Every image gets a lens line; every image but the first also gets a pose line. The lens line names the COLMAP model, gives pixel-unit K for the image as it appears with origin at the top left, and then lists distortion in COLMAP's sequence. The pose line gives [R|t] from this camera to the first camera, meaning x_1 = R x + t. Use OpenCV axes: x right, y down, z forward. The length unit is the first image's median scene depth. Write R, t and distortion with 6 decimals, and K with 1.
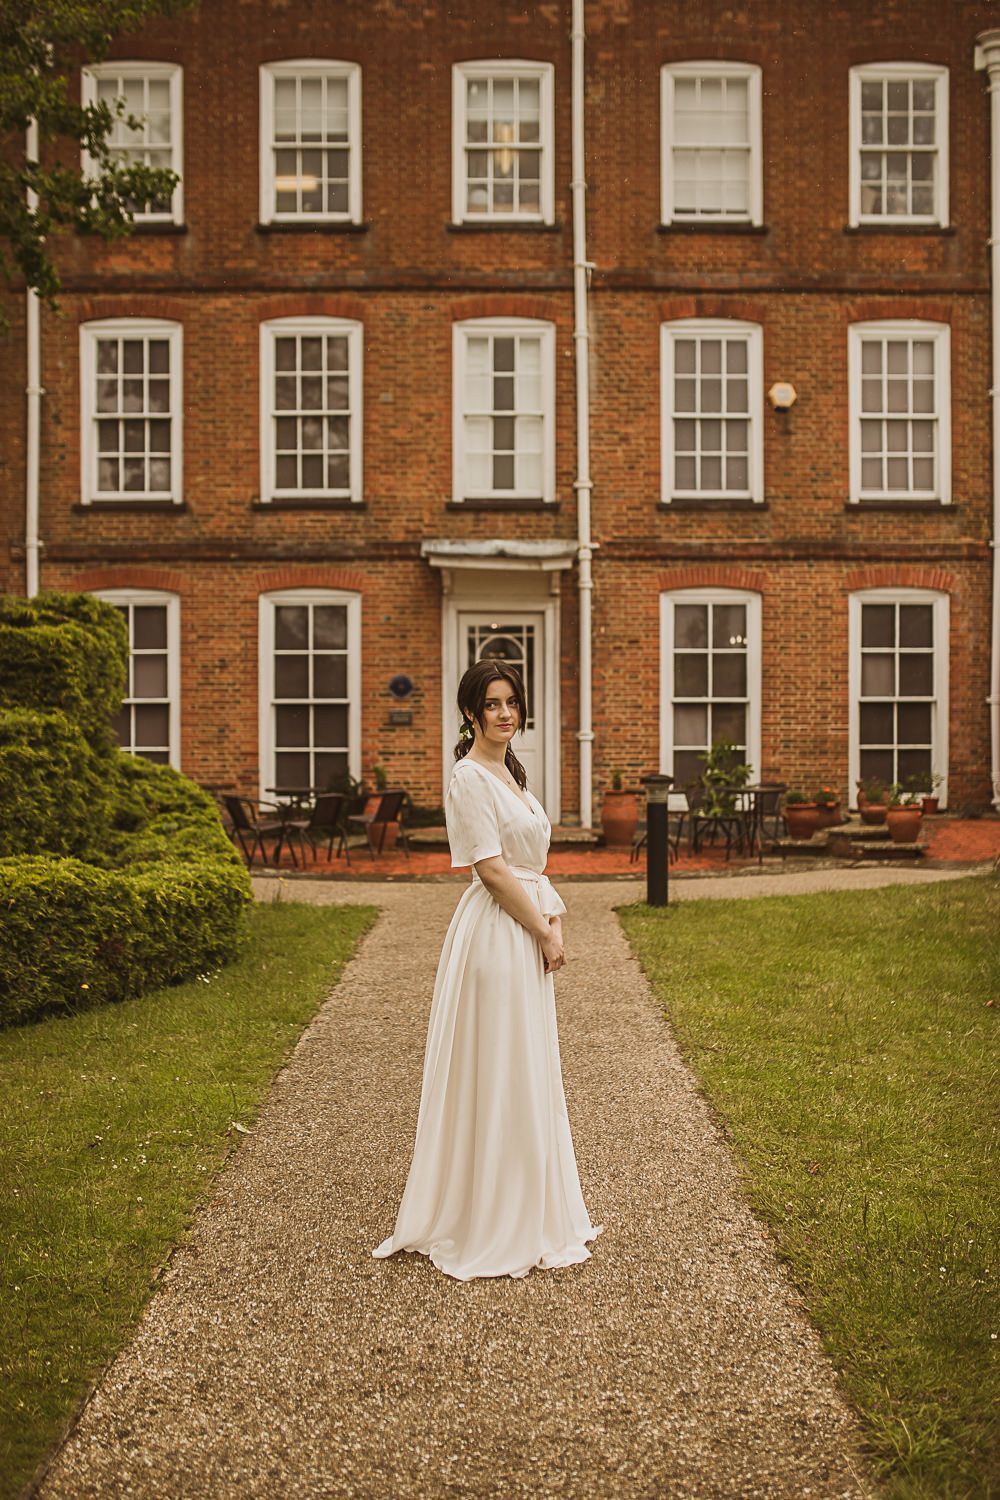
lens RADIAL K [[1500.6, 0, 506.4], [0, 1500.6, 751.9], [0, 0, 1]] dist [-0.045200, 0.000000]
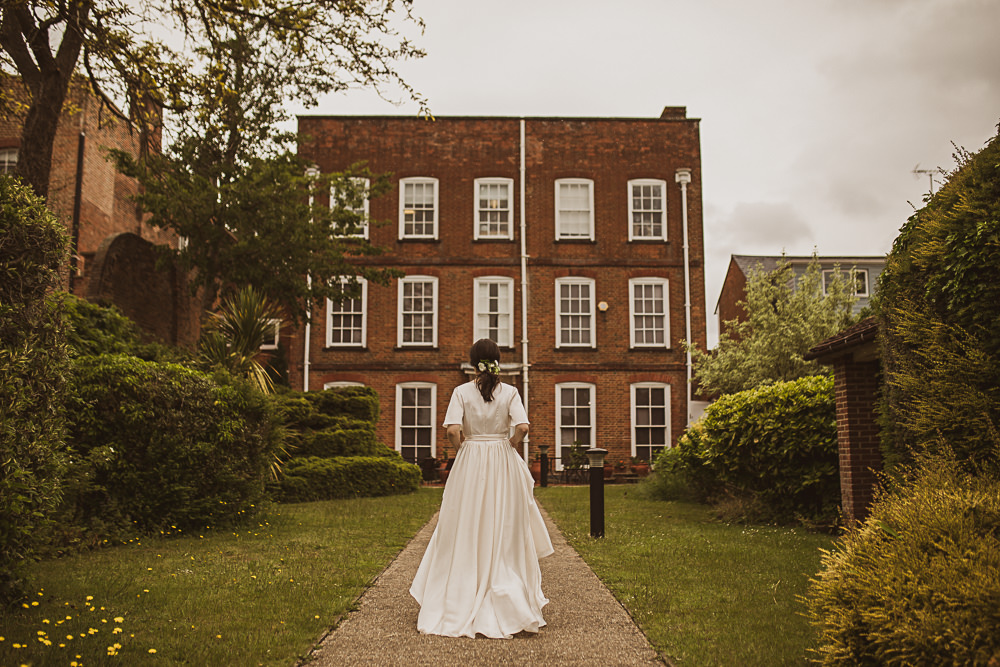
lens RADIAL K [[1000.4, 0, 505.1], [0, 1000.4, 330.5], [0, 0, 1]] dist [-0.045200, 0.000000]
pose [[0.999896, 0.003540, 0.014007, -0.005922], [-0.001417, 0.988873, -0.148757, 0.055692], [-0.014378, 0.148722, 0.988775, -0.675909]]
